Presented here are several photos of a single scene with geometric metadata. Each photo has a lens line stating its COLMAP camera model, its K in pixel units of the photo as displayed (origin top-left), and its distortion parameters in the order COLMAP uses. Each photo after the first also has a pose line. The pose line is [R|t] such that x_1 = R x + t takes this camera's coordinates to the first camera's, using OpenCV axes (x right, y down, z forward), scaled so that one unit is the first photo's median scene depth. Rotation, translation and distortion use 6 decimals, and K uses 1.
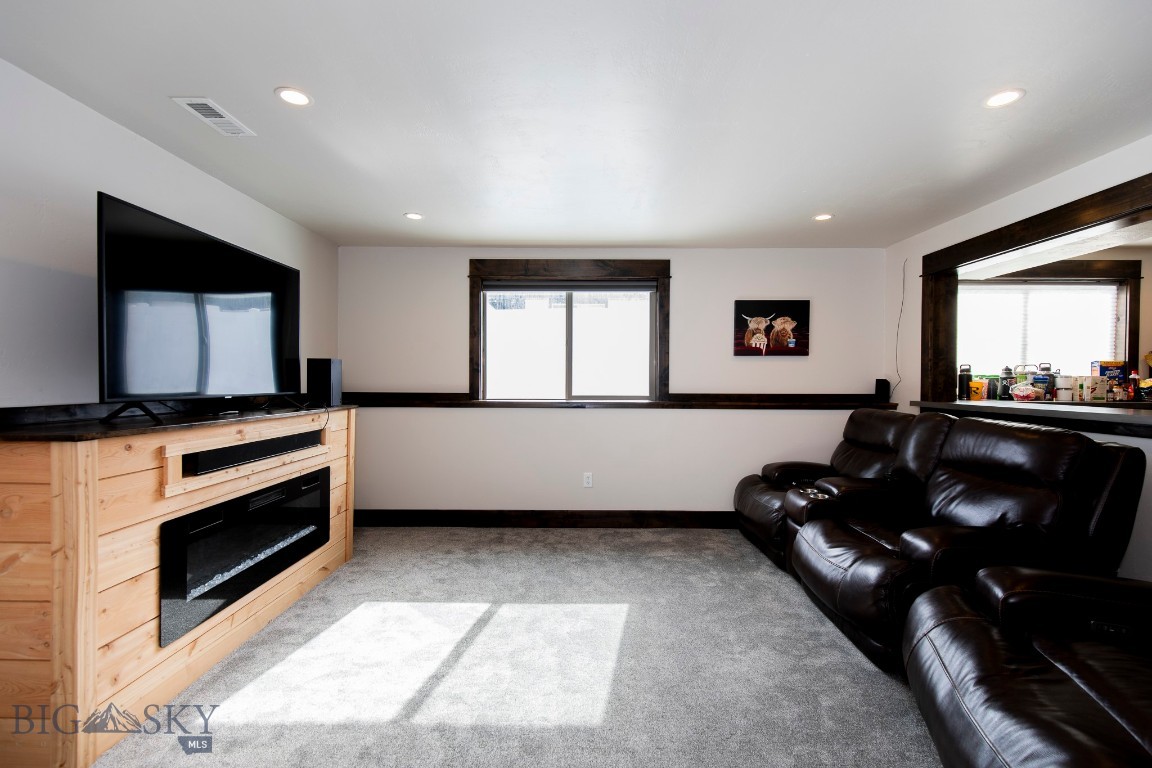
lens RADIAL K [[522.4, 0, 571.8], [0, 522.4, 386.3], [0, 0, 1]] dist [0.009277, -0.001002]
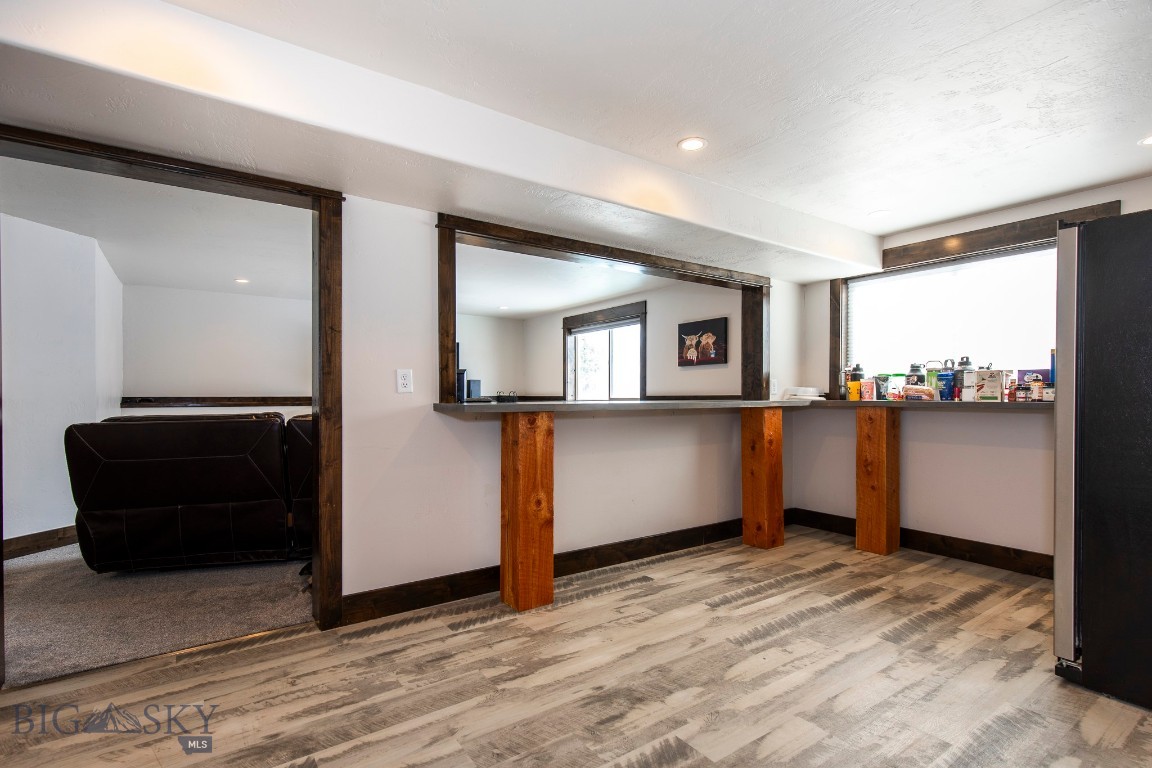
lens RADIAL K [[518.5, 0, 578.9], [0, 518.5, 397.6], [0, 0, 1]] dist [0.001039, -0.000316]
pose [[0.601520, -0.003841, -0.798849, 1.196021], [-0.004389, 0.999957, -0.008113, 0.030212], [0.798846, 0.008386, 0.601477, 0.024499]]
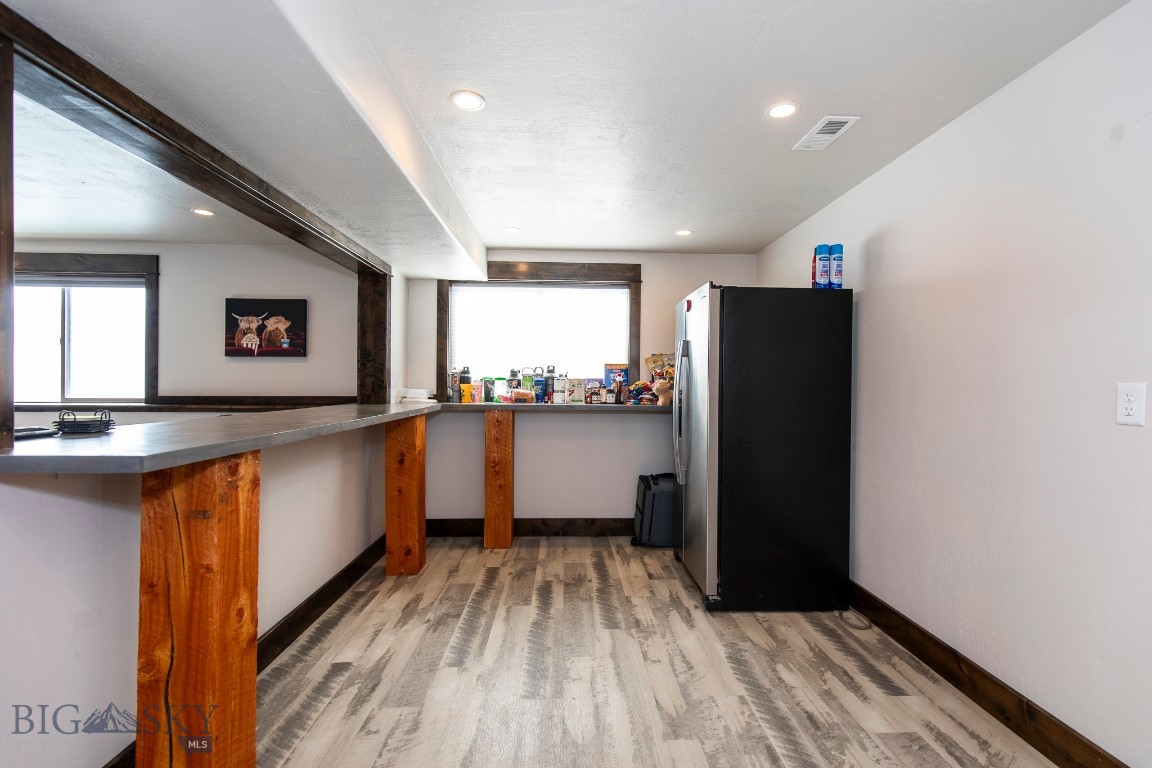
lens RADIAL K [[533.5, 0, 576.0], [0, 533.5, 384.0], [0, 0, 1]] dist [0.008133, -0.000367]
pose [[0.998726, 0.001319, 0.050439, 0.903080], [-0.000634, 0.999908, -0.013577, 0.004735], [-0.050453, 0.013528, 0.998635, -0.007977]]
